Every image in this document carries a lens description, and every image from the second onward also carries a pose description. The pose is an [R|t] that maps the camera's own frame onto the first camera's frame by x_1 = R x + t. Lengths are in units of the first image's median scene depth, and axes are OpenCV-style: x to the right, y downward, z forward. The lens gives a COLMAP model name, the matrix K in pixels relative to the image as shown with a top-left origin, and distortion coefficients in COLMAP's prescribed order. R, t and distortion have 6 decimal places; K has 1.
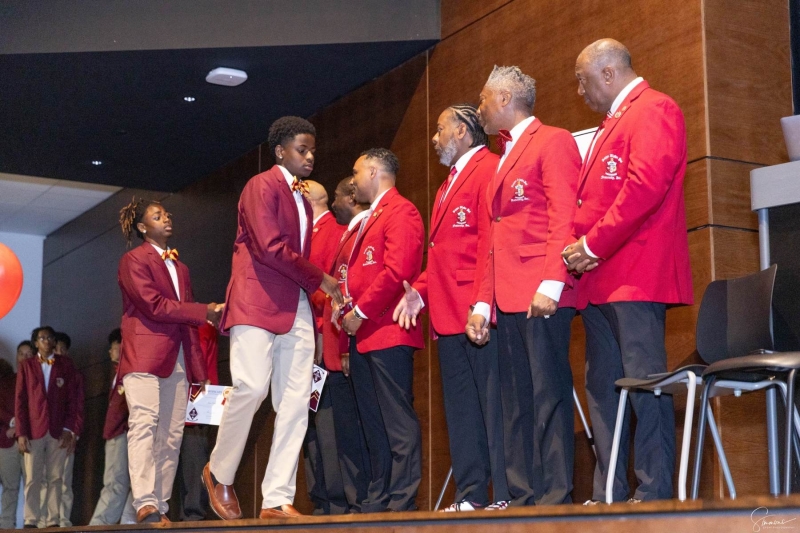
lens RADIAL K [[1565.5, 0, 380.8], [0, 1565.5, 265.5], [0, 0, 1]] dist [-0.023194, 0.225575]
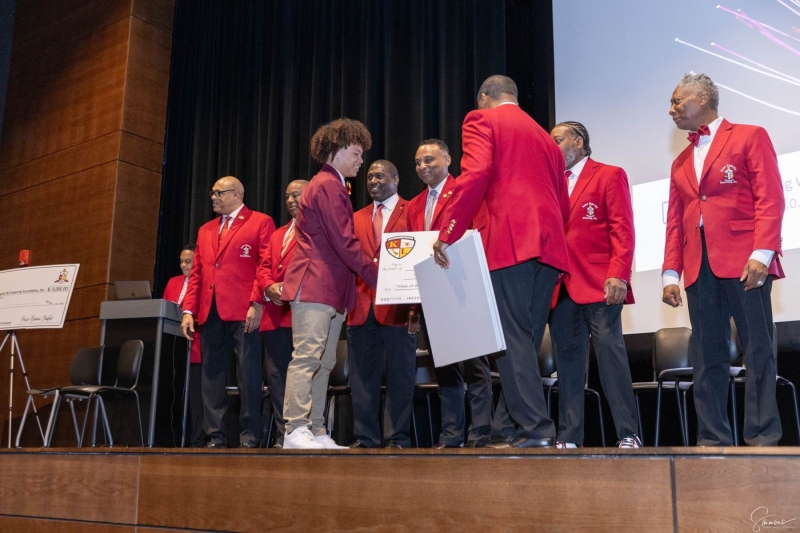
lens RADIAL K [[945.4, 0, 403.0], [0, 945.4, 259.7], [0, 0, 1]] dist [-0.000195, 0.011671]
pose [[0.917163, 0.105811, 0.384209, 0.079857], [-0.091098, 0.994246, -0.056349, -0.065328], [-0.387961, 0.016681, 0.921525, -0.345701]]
